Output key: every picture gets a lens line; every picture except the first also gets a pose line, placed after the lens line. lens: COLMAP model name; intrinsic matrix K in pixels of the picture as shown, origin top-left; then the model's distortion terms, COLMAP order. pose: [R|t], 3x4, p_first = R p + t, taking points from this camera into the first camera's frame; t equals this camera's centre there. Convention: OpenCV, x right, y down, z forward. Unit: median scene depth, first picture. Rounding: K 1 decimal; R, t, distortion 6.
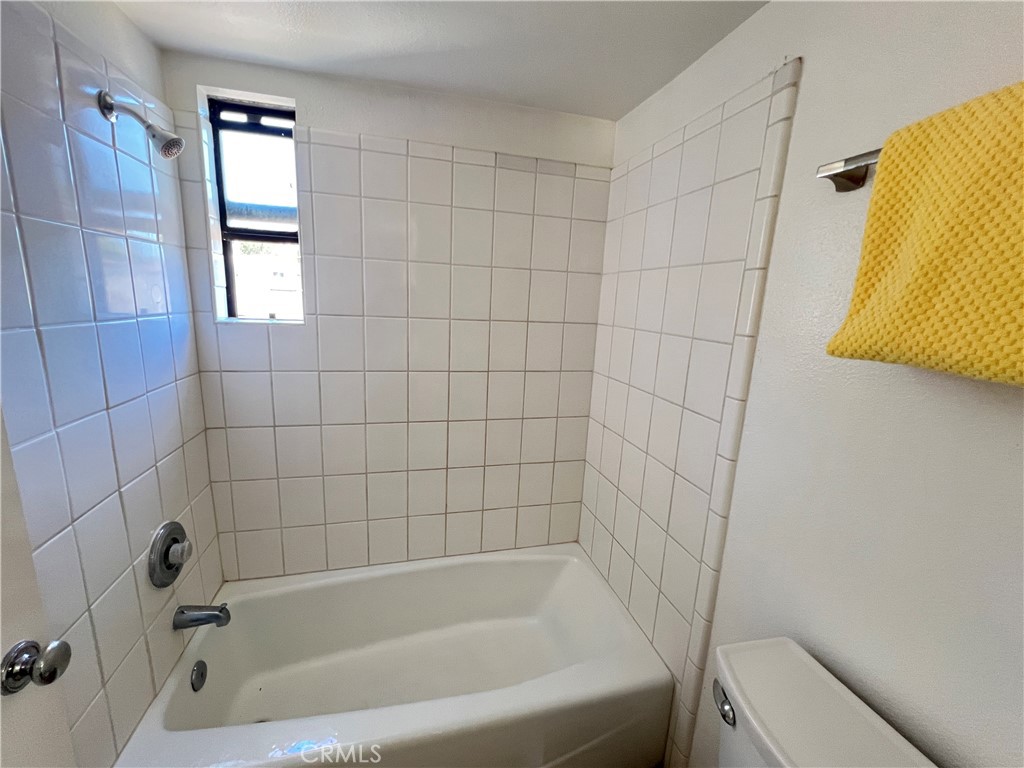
lens RADIAL K [[419.1, 0, 508.3], [0, 419.1, 382.6], [0, 0, 1]] dist [-0.002549, -0.000321]
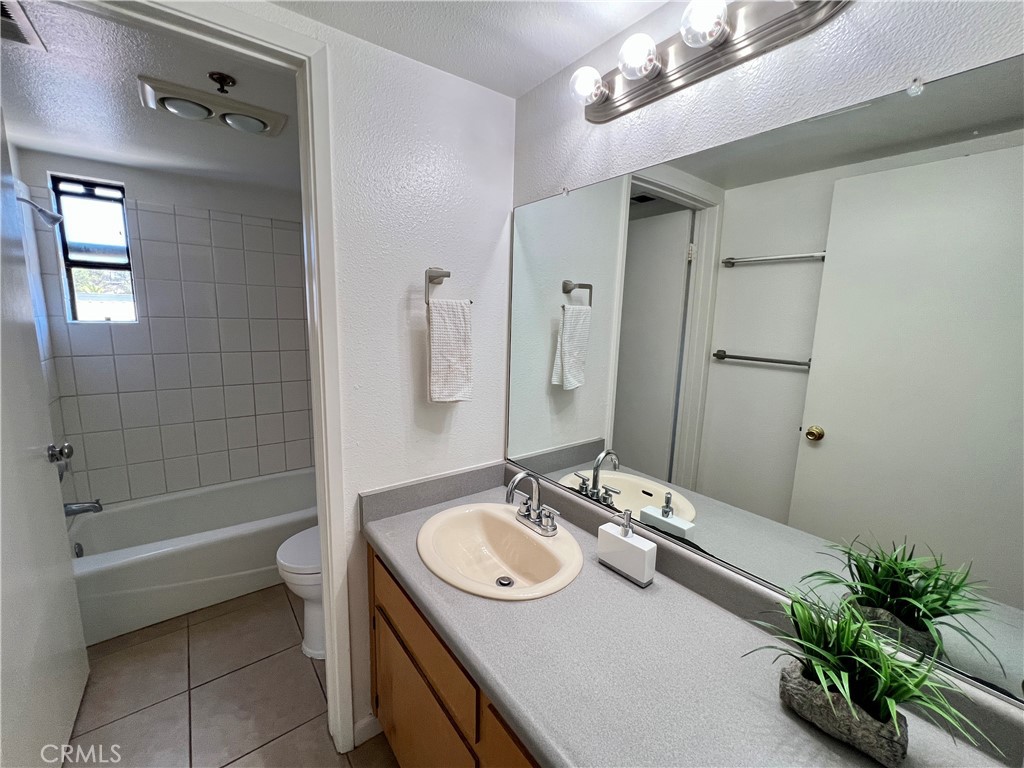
lens RADIAL K [[419.1, 0, 508.3], [0, 419.1, 382.6], [0, 0, 1]] dist [-0.002549, -0.000321]
pose [[0.920153, -0.087183, 0.381730, 0.157558], [0.098207, 0.995121, -0.009453, 0.231077], [-0.379044, 0.046187, 0.924225, -0.942099]]
